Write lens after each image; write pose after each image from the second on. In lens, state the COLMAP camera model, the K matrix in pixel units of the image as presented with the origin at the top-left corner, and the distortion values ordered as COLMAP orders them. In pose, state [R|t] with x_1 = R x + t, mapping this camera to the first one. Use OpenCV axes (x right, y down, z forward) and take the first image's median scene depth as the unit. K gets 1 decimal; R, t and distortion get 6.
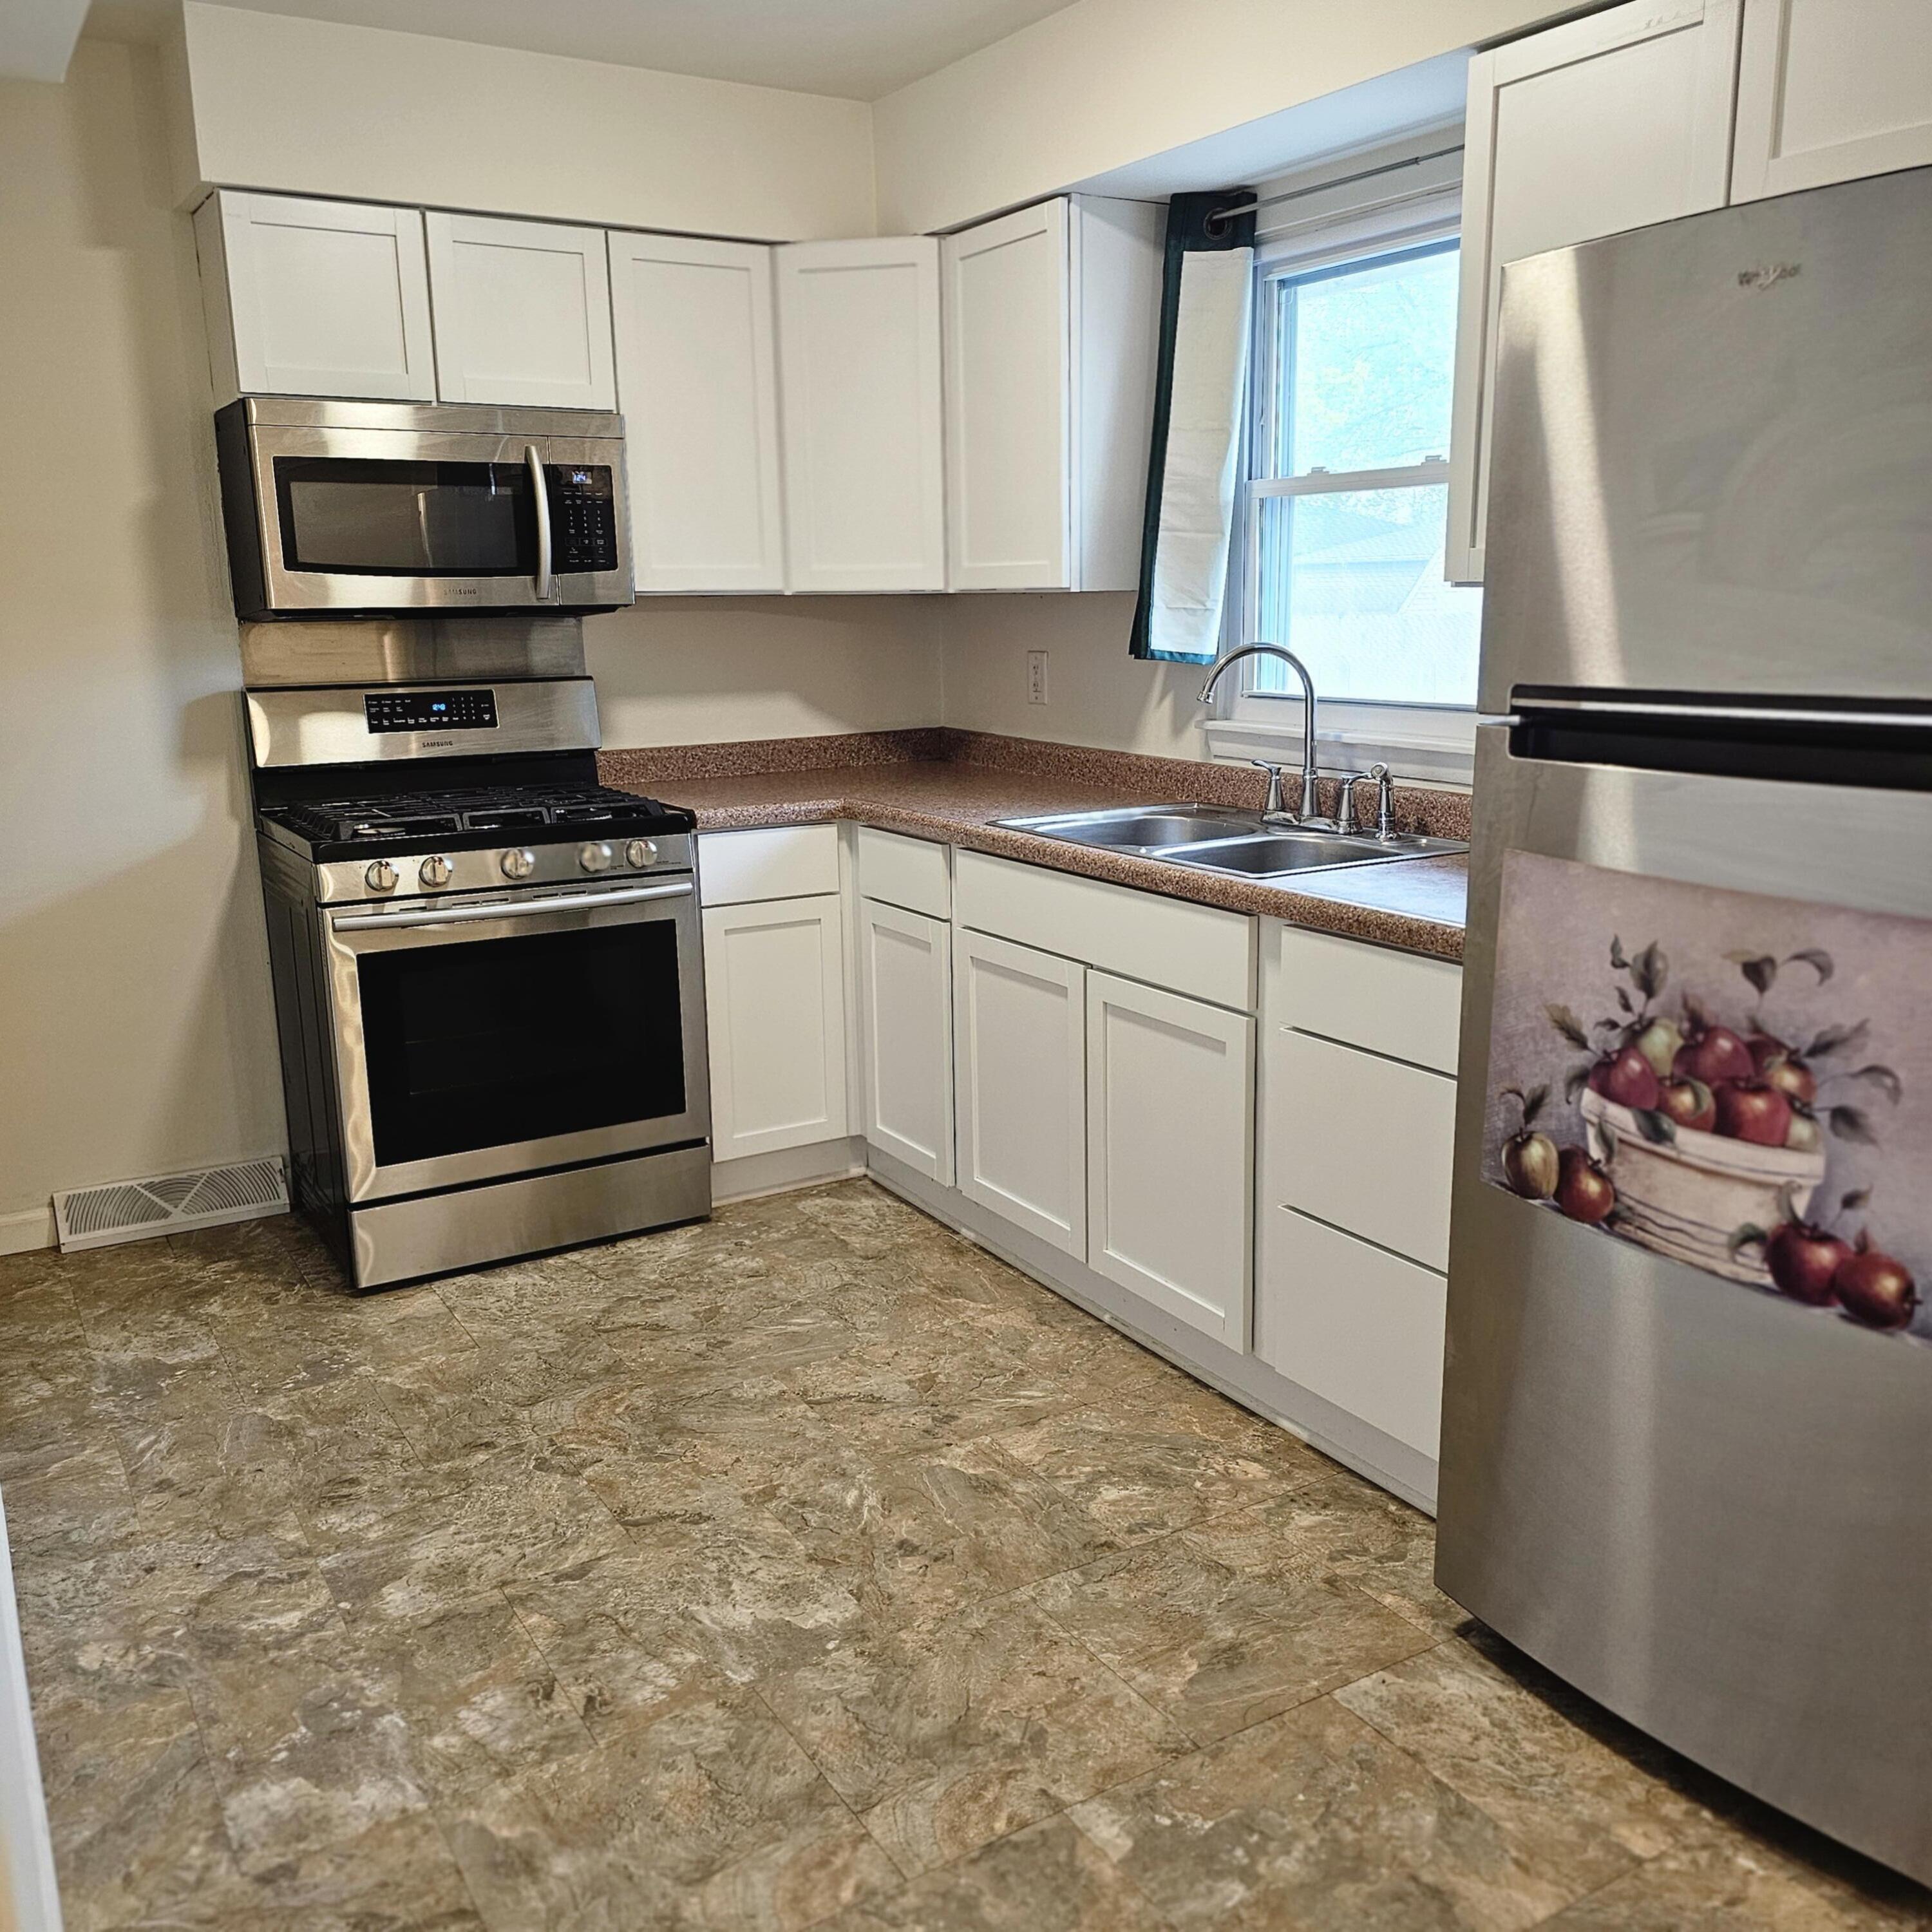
lens RADIAL K [[1724.2, 0, 969.4], [0, 1724.2, 969.7], [0, 0, 1]] dist [0.046287, -0.047913]
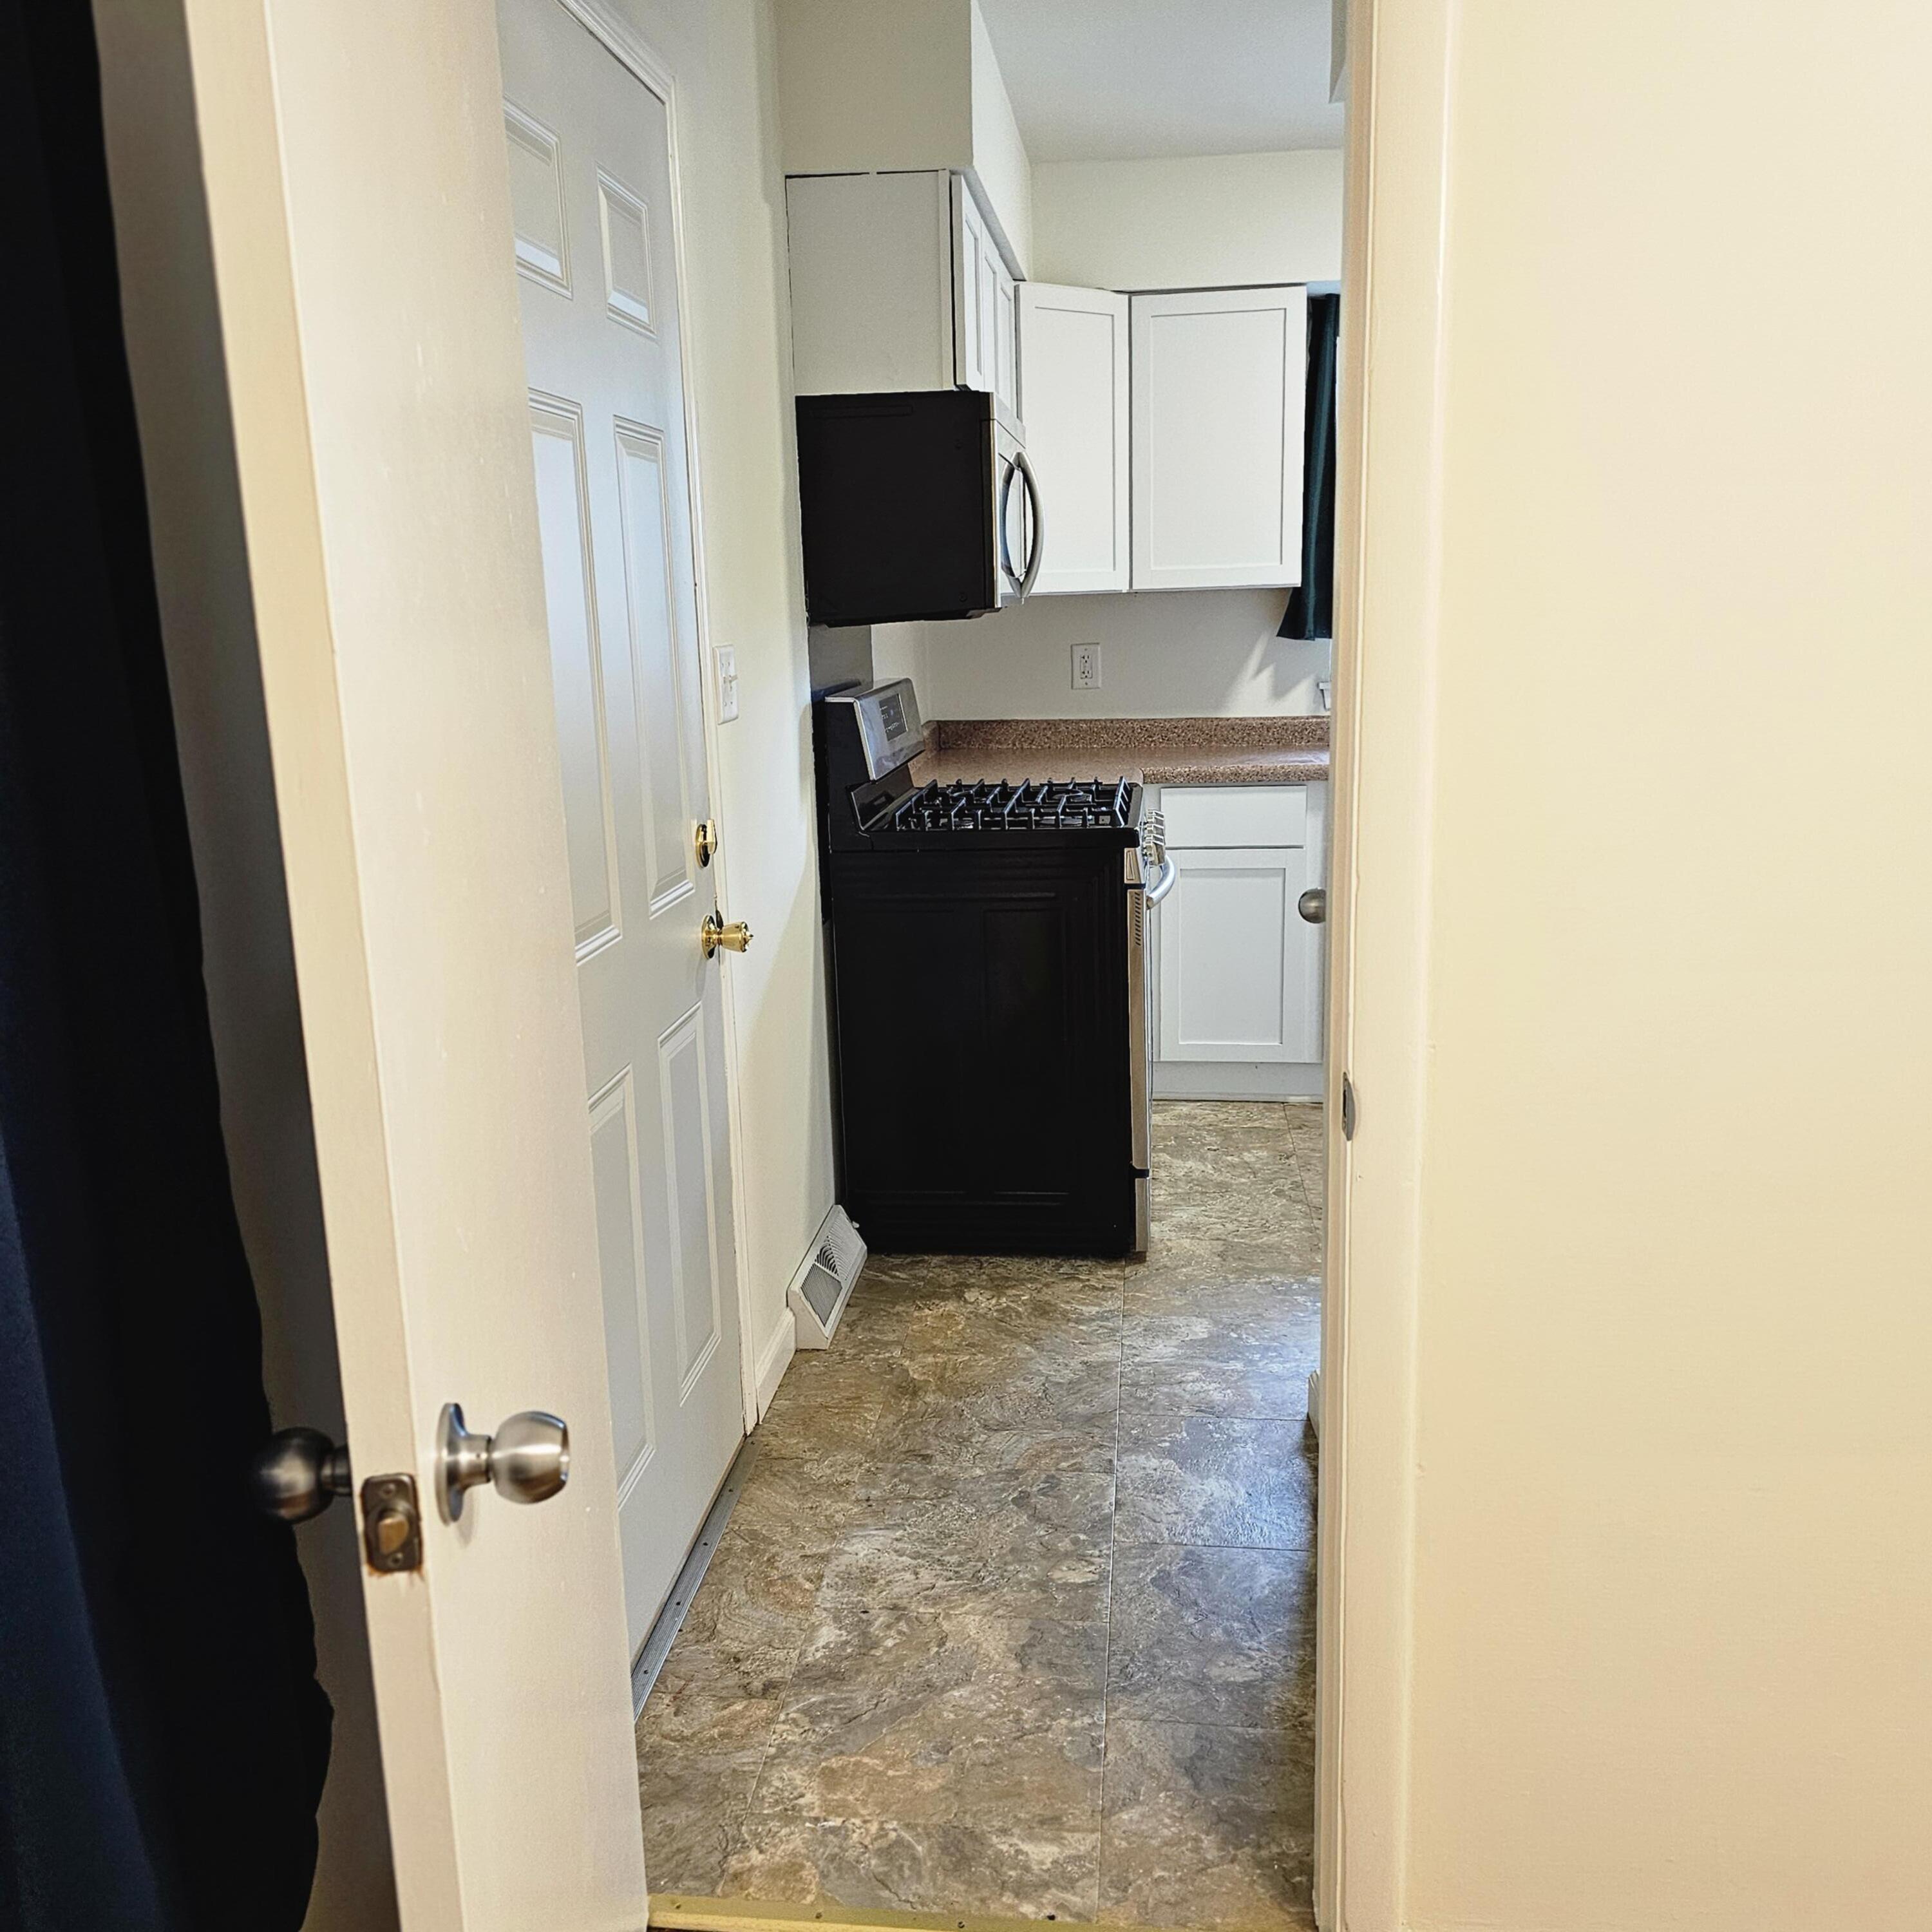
lens RADIAL K [[1724.2, 0, 947.4], [0, 1724.2, 974.4], [0, 0, 1]] dist [0.046287, -0.047913]
pose [[0.622094, -0.167396, 0.764838, -0.583696], [0.185760, 0.980540, 0.063515, -0.032939], [-0.760586, 0.102564, 0.641084, 0.202405]]
